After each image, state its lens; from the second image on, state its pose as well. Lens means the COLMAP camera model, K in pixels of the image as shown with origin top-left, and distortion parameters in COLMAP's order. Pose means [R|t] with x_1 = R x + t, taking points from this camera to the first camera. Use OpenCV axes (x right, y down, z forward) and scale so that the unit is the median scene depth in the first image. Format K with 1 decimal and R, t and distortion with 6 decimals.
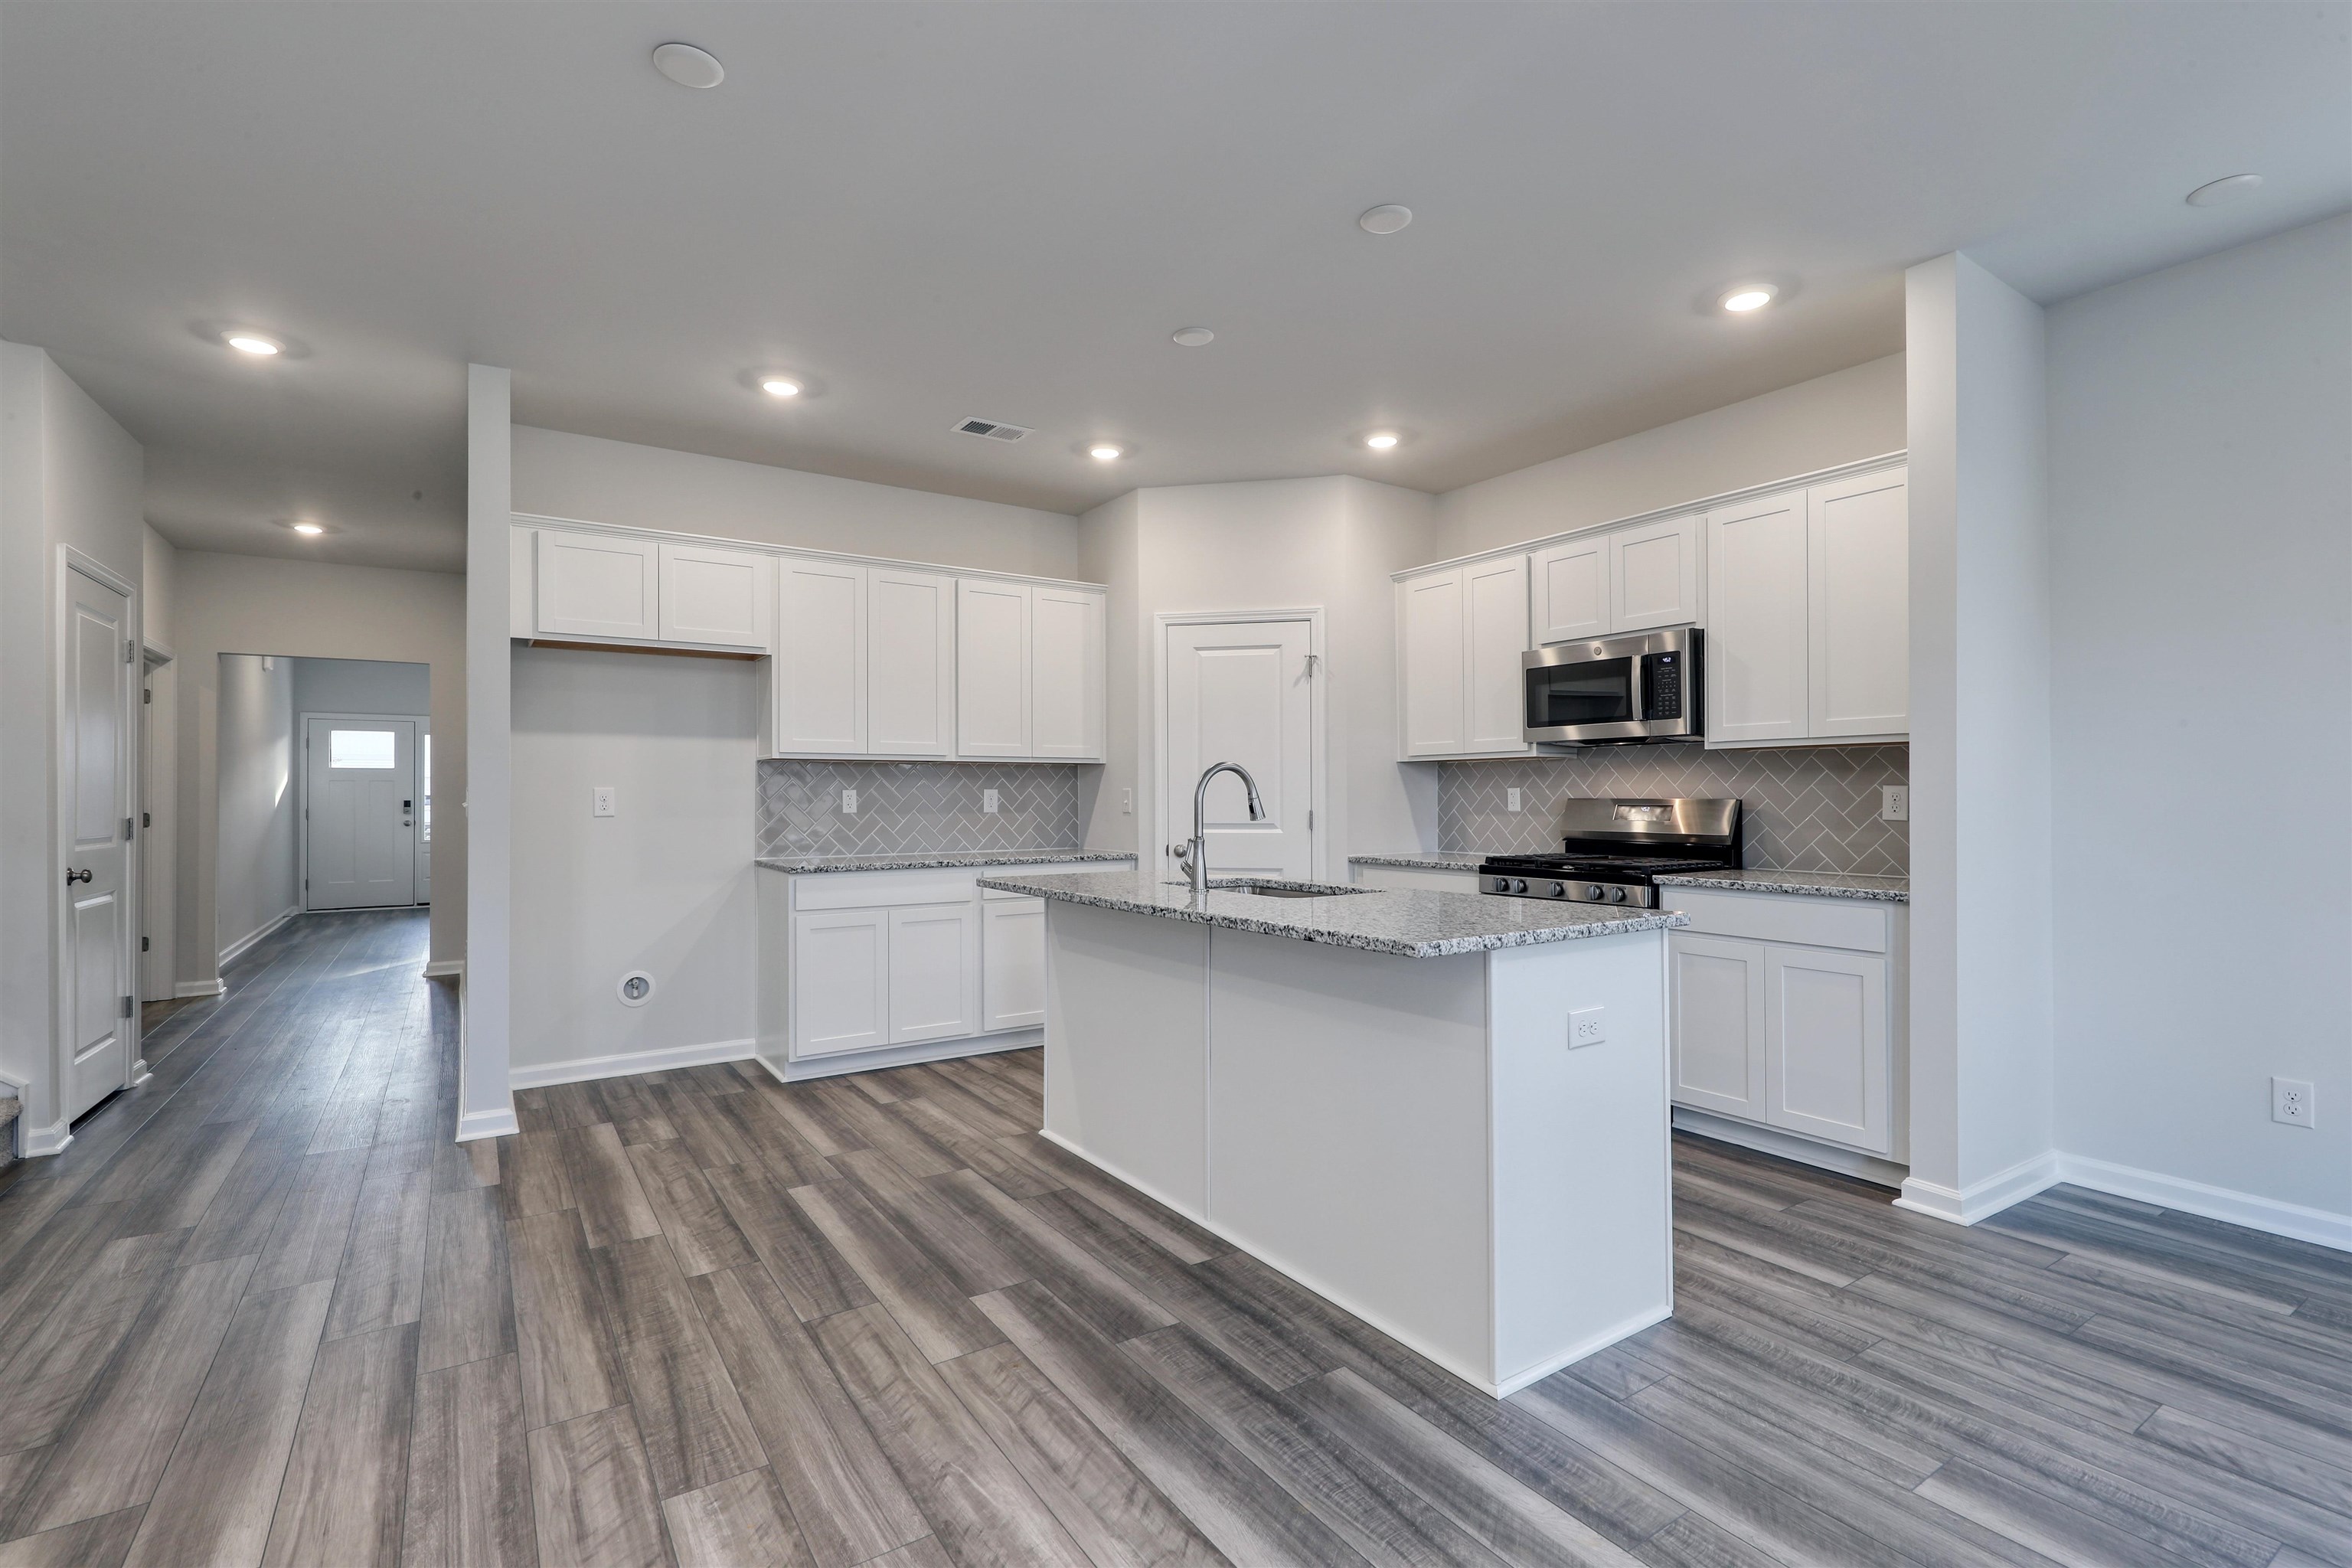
lens RADIAL K [[1077.4, 0, 1189.0], [0, 1077.4, 788.1], [0, 0, 1]] dist [-0.000775, -0.000080]
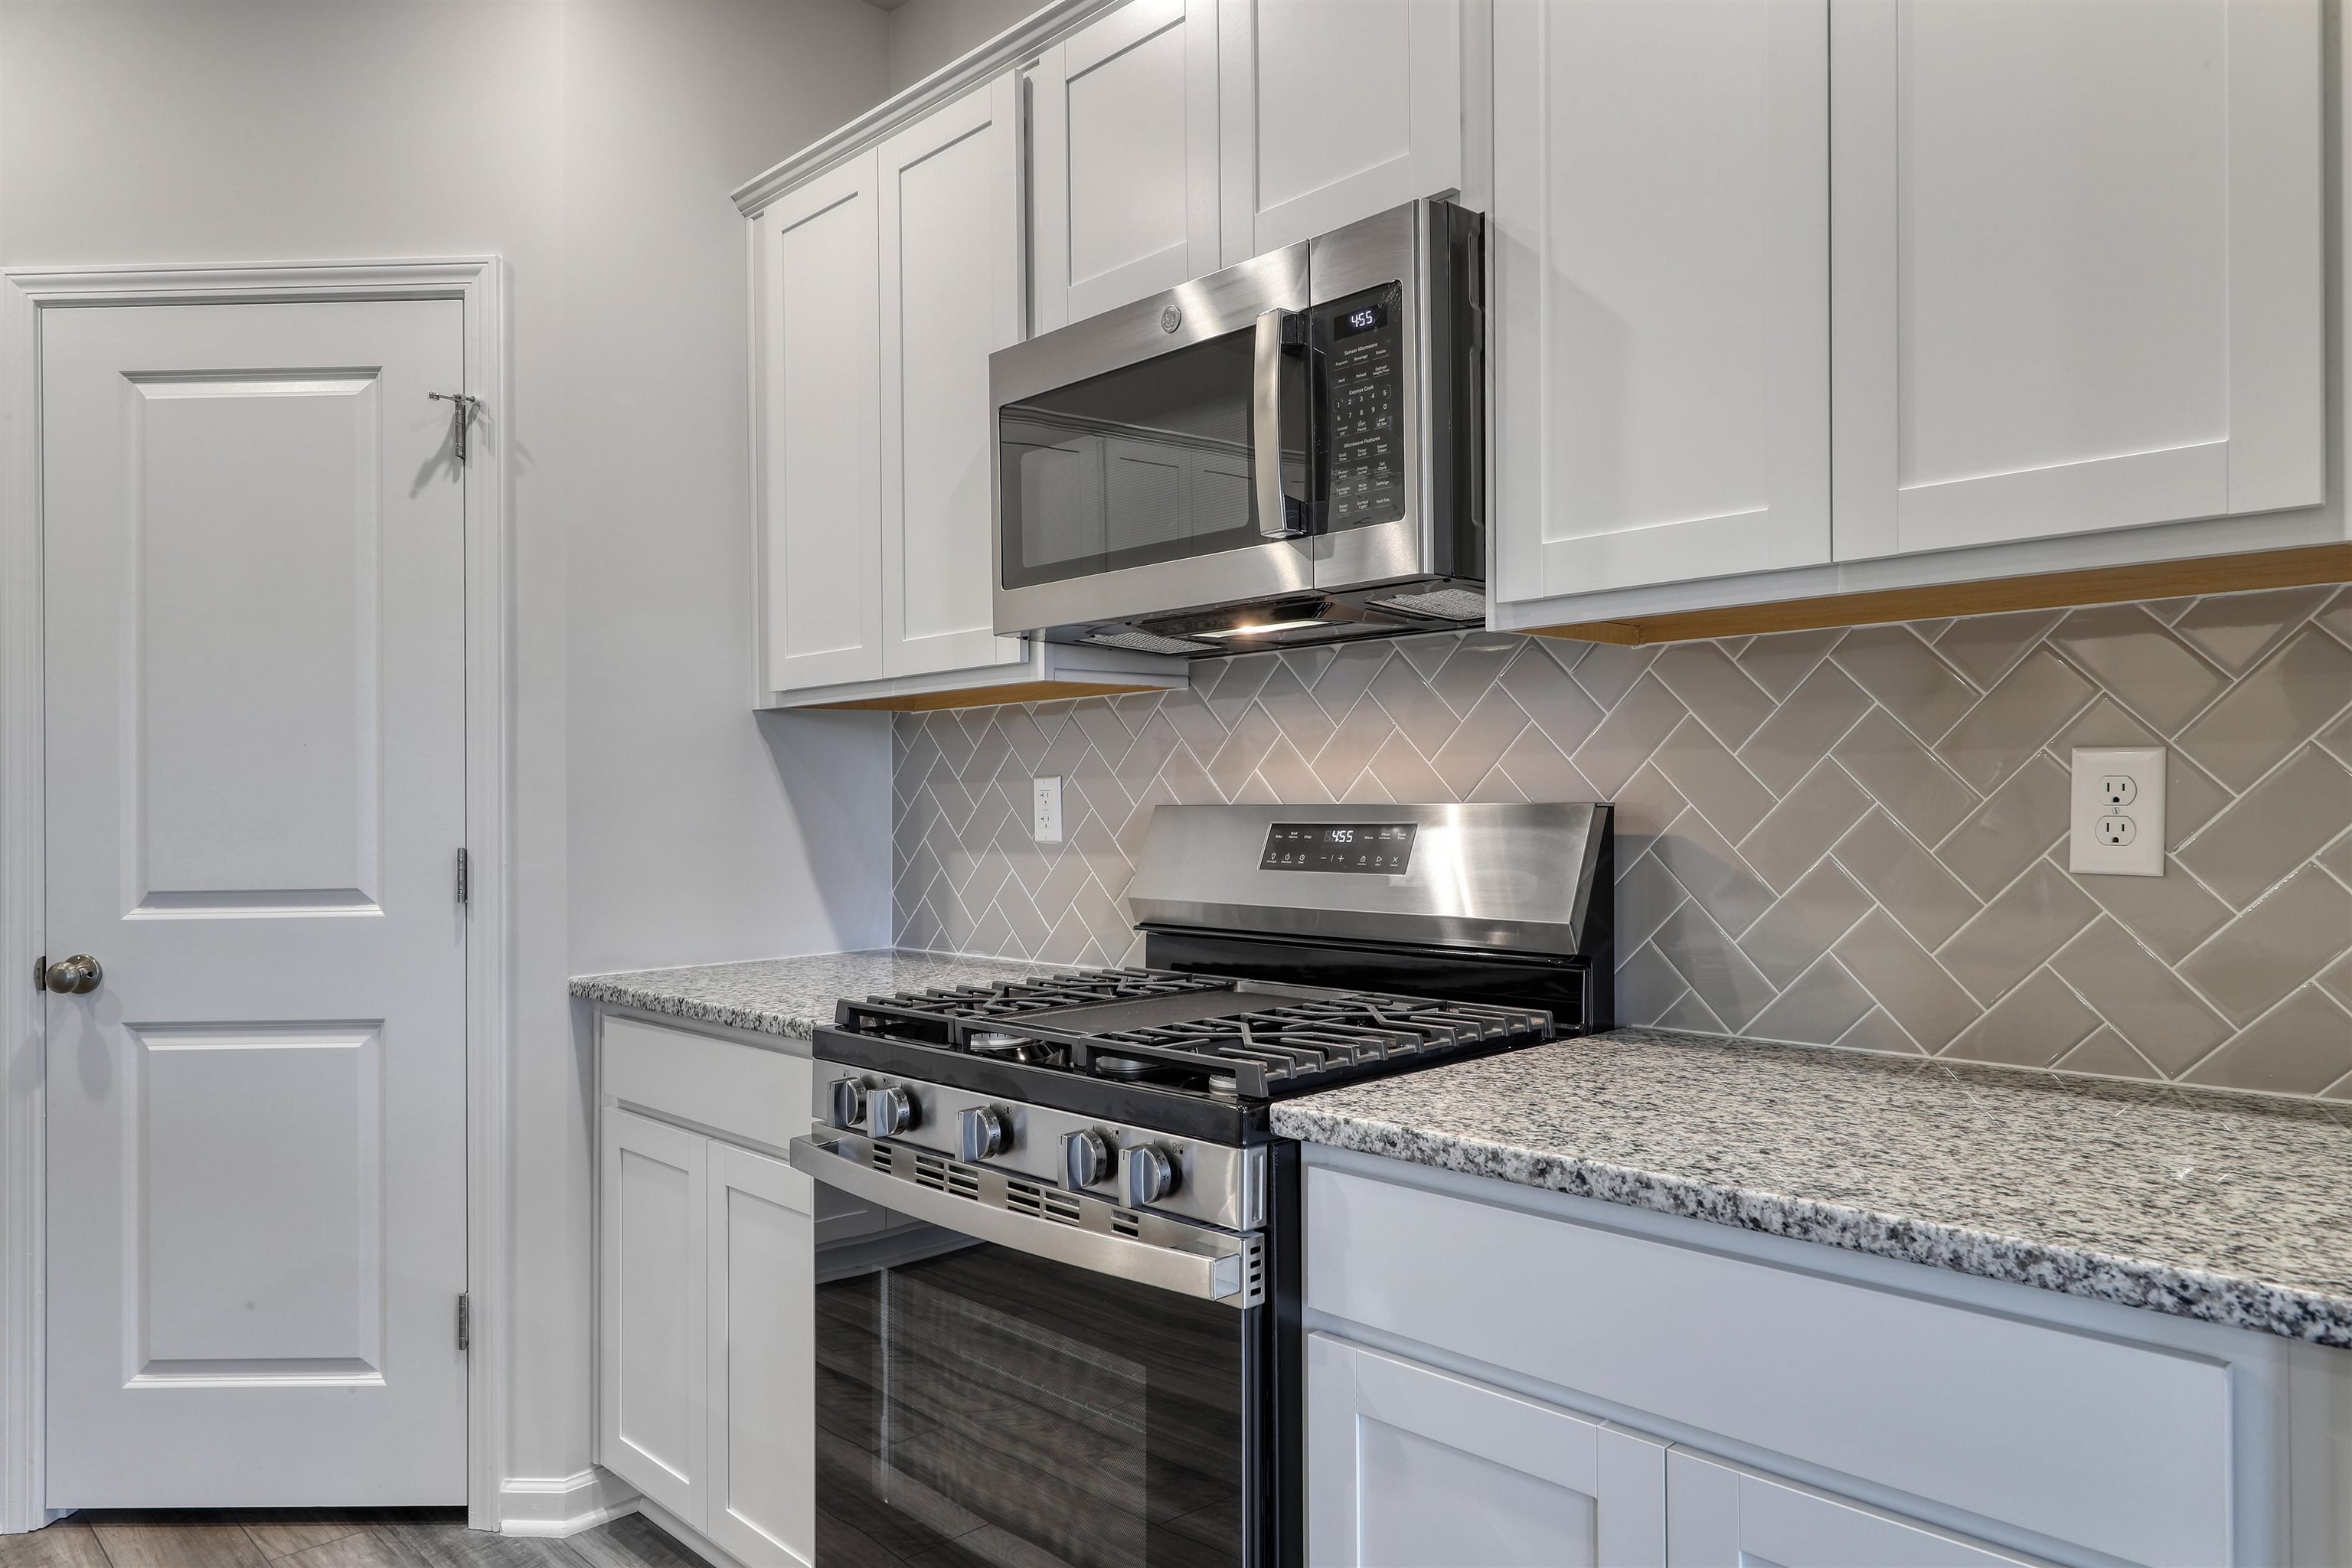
lens RADIAL K [[1582.5, 0, 1176.0], [0, 1582.5, 784.0], [0, 0, 1]] dist [0.020988, -0.001872]
pose [[0.987781, -0.009967, 0.155529, 0.268886], [0.010574, 0.999939, -0.003074, 0.003996], [-0.155489, 0.004681, 0.987827, 0.483321]]
